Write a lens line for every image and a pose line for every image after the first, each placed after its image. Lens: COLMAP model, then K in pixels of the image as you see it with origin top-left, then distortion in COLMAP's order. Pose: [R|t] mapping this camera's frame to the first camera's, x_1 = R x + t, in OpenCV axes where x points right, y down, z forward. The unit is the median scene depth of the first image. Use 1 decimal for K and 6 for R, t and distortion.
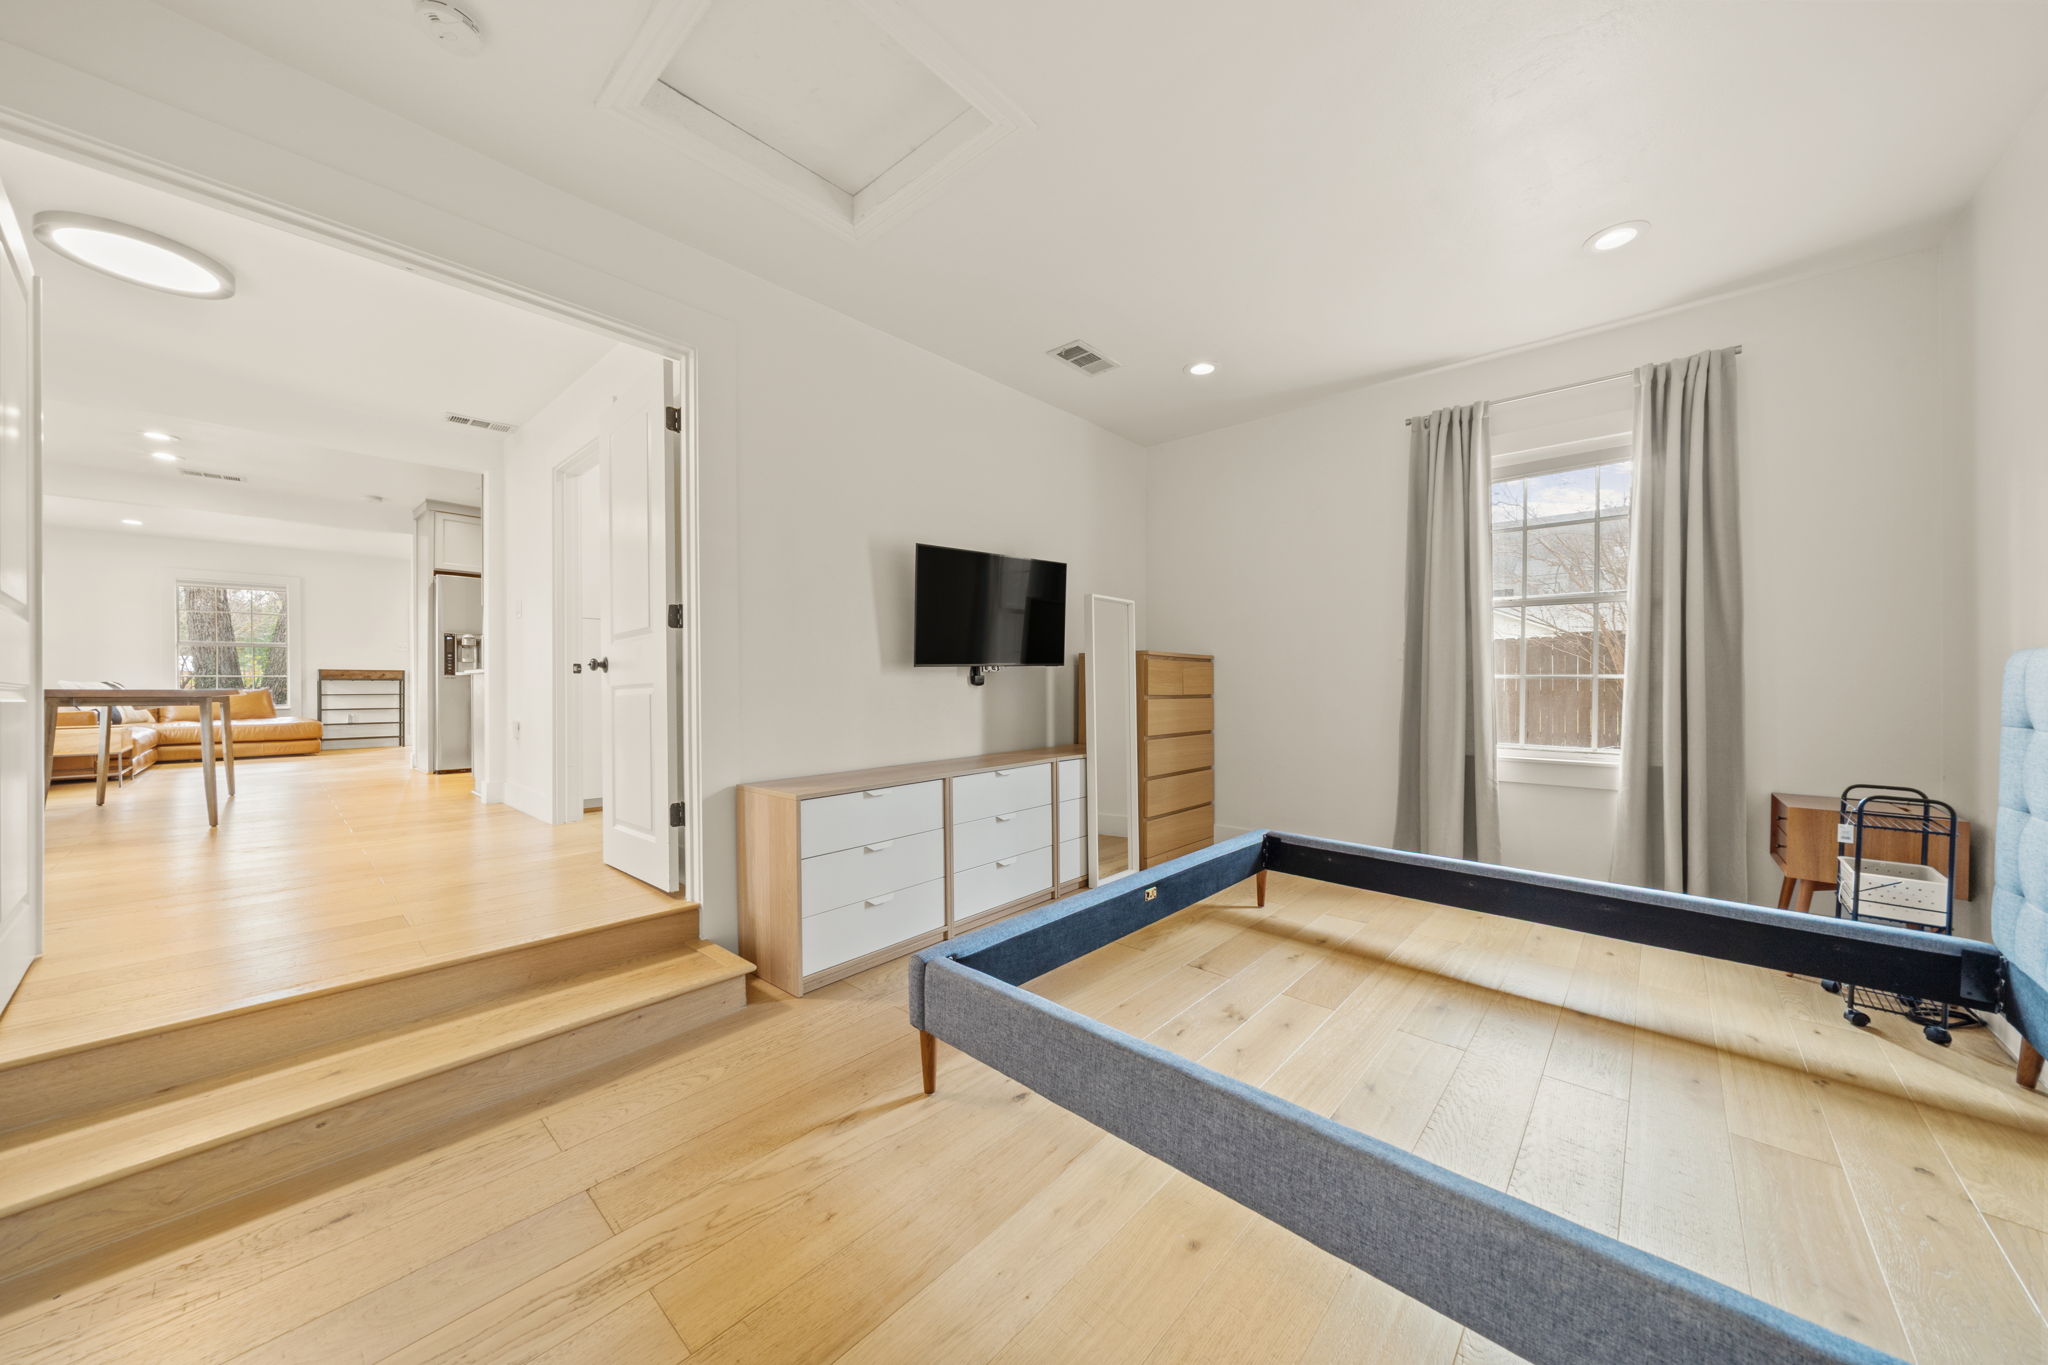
lens RADIAL K [[710.1, 0, 1033.2], [0, 710.1, 691.0], [0, 0, 1]] dist [-0.005019, 0.000066]
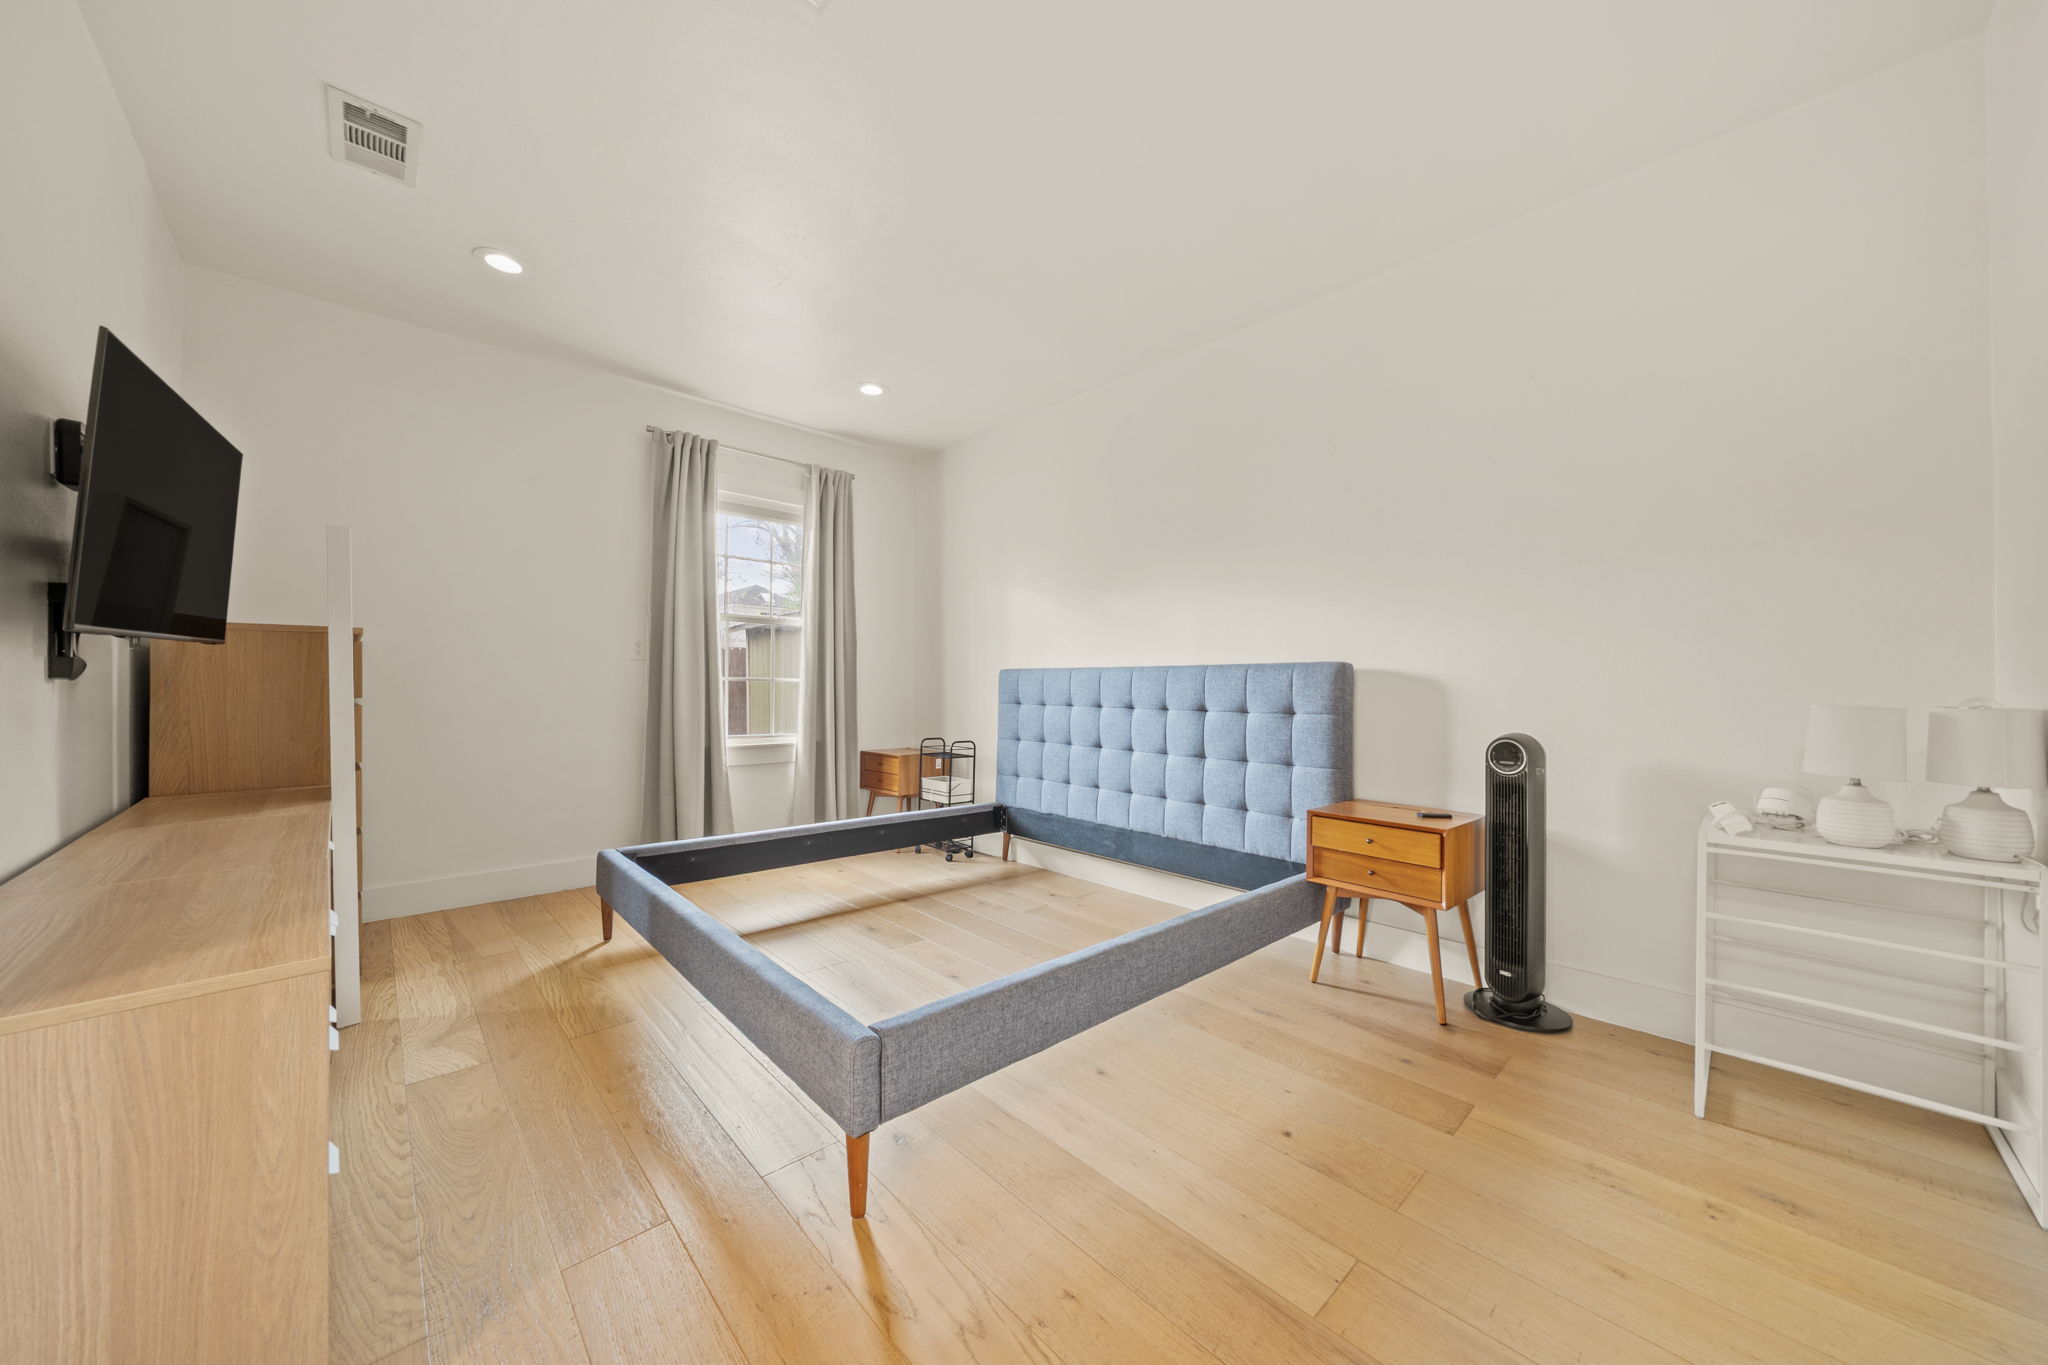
lens RADIAL K [[710.1, 0, 1022.4], [0, 710.1, 683.5], [0, 0, 1]] dist [-0.005019, 0.000066]
pose [[0.077058, 0.006695, 0.997004, -0.480329], [0.007806, 0.999943, -0.007318, 0.002092], [-0.996996, 0.008346, 0.077001, 0.409987]]
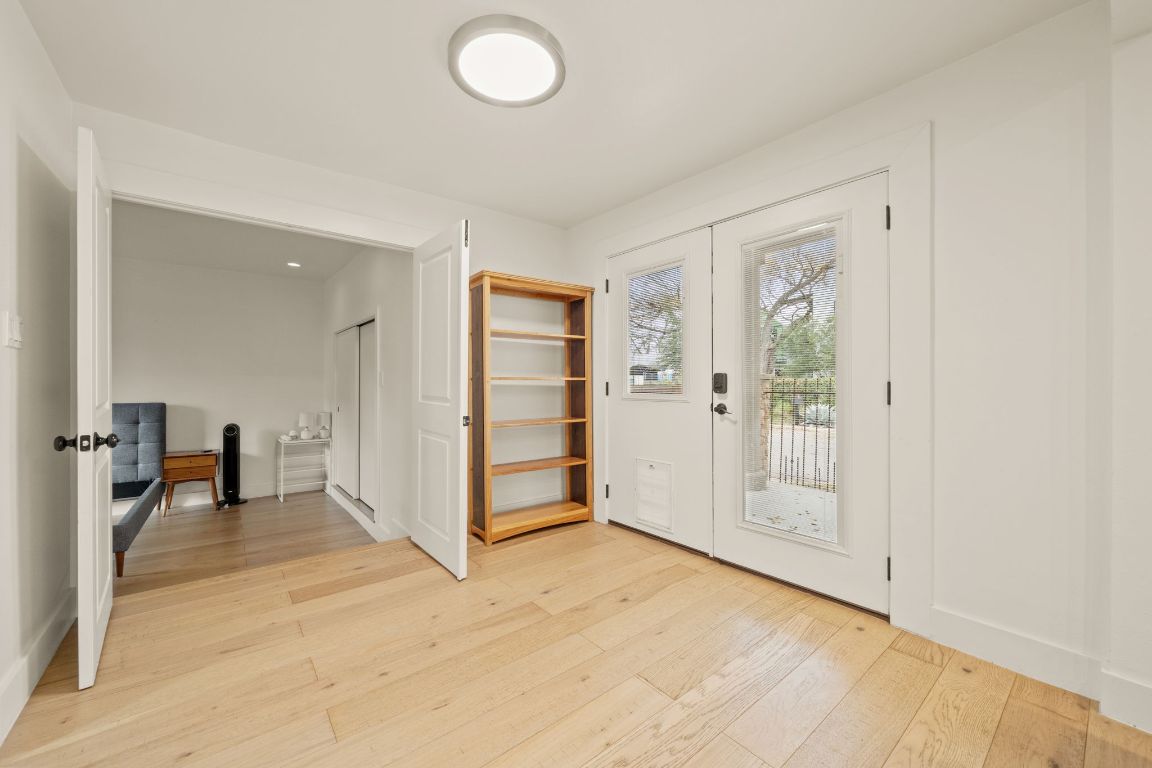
lens RADIAL K [[441.6, 0, 573.3], [0, 441.6, 383.7], [0, 0, 1]] dist [-0.003344, 0.000225]
pose [[-0.987749, -0.001397, 0.156046, -1.097524], [0.000258, 0.999944, 0.010583, -0.095456], [-0.156052, 0.010493, -0.987693, 1.228454]]
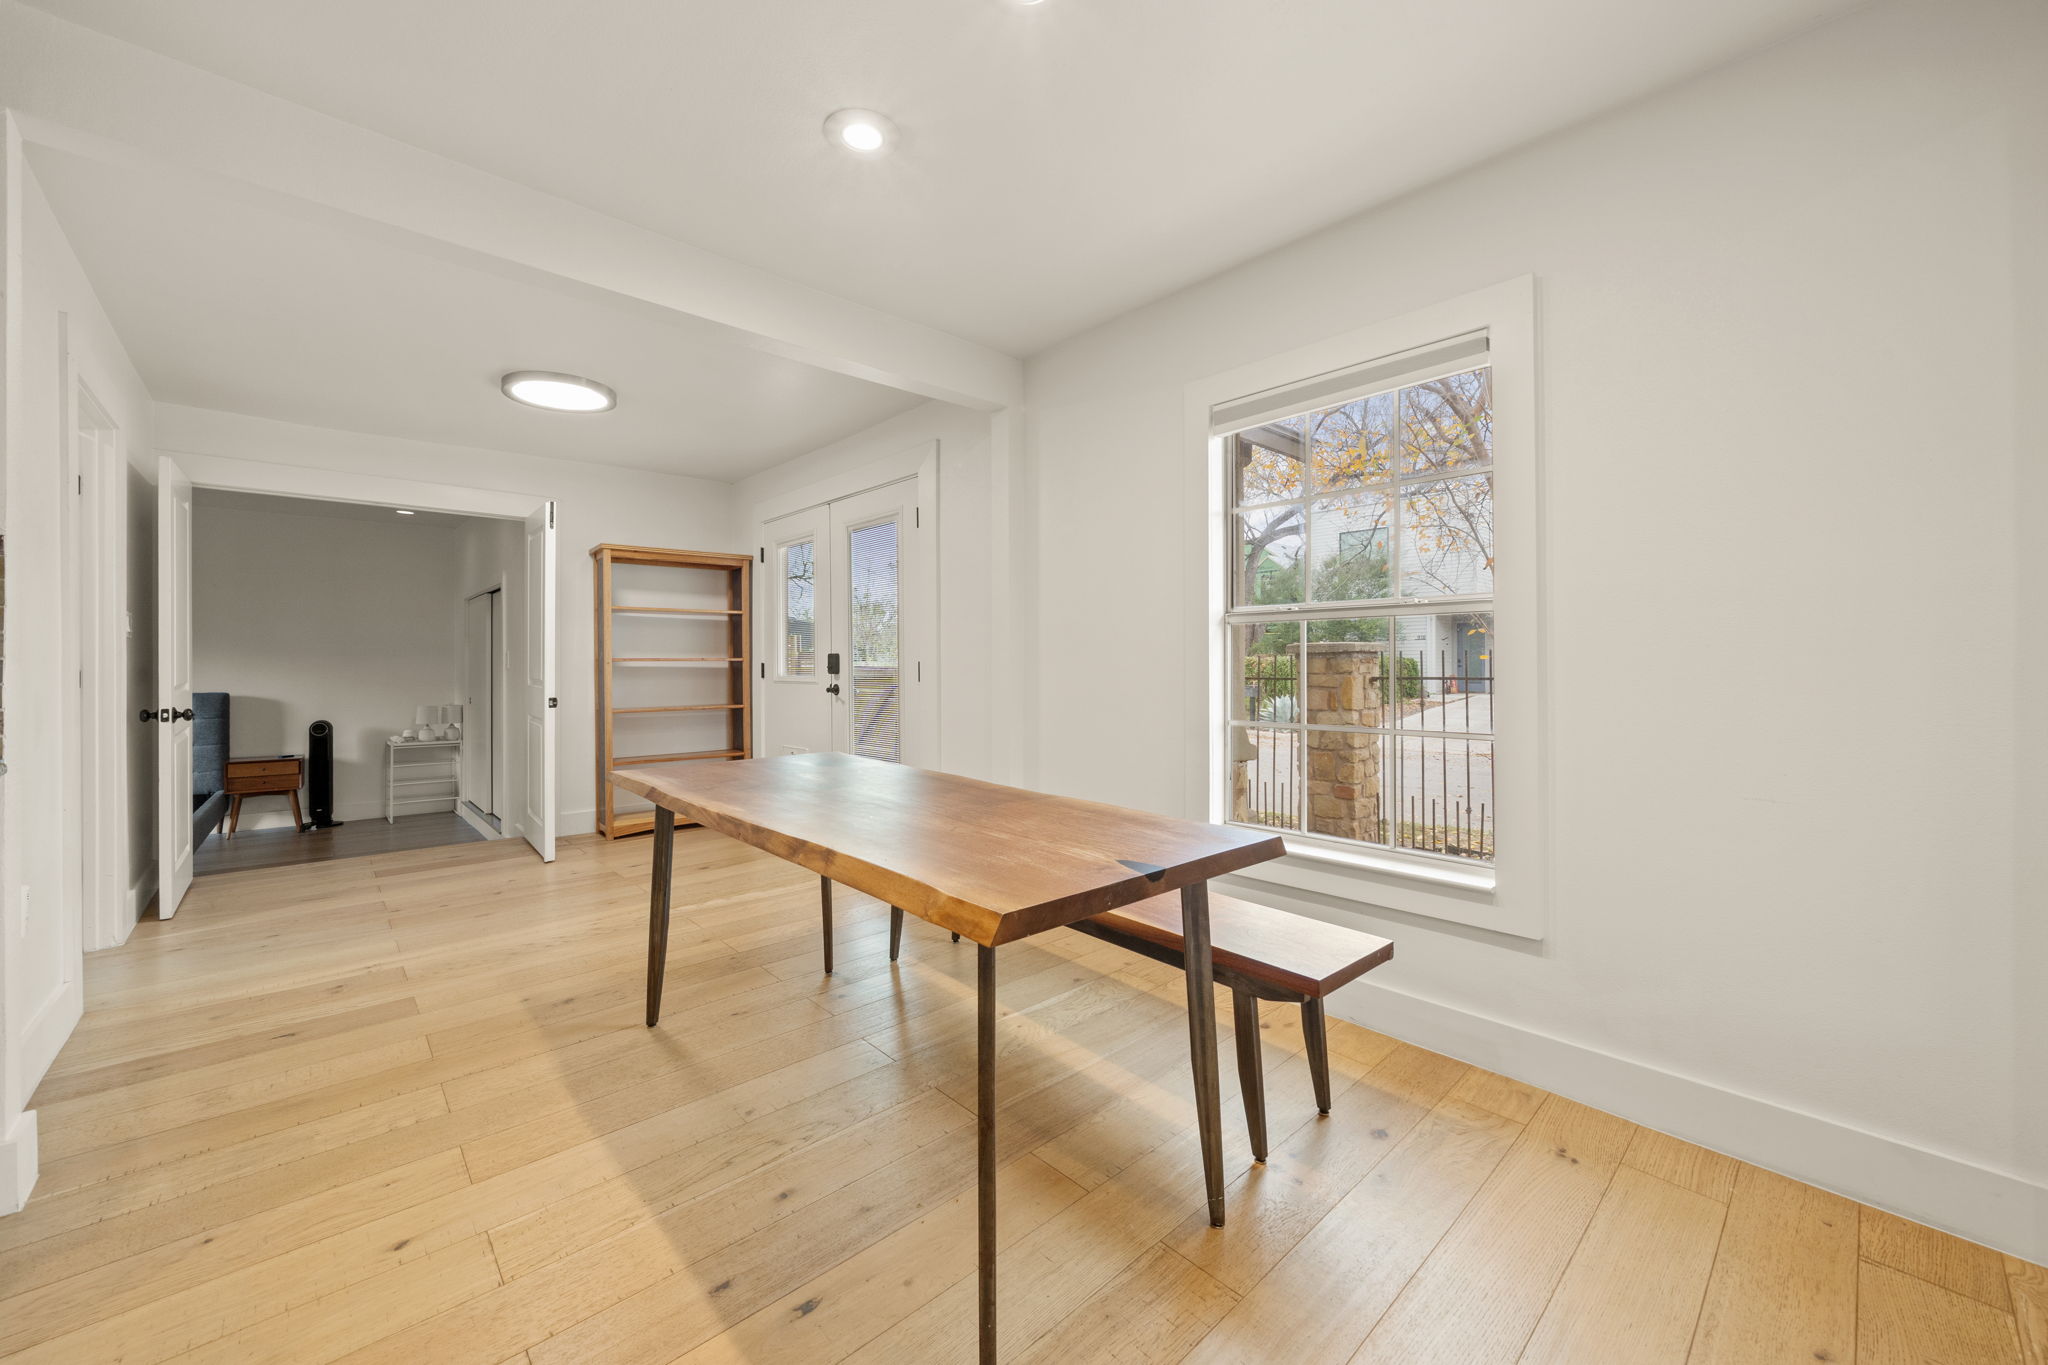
lens RADIAL K [[785.1, 0, 1022.7], [0, 785.1, 666.9], [0, 0, 1]] dist [-0.003344, 0.000225]
pose [[-0.995679, 0.002308, 0.092832, -1.654179], [0.003276, 0.999942, 0.010283, -0.095544], [-0.092803, 0.010543, -0.995629, 1.725130]]
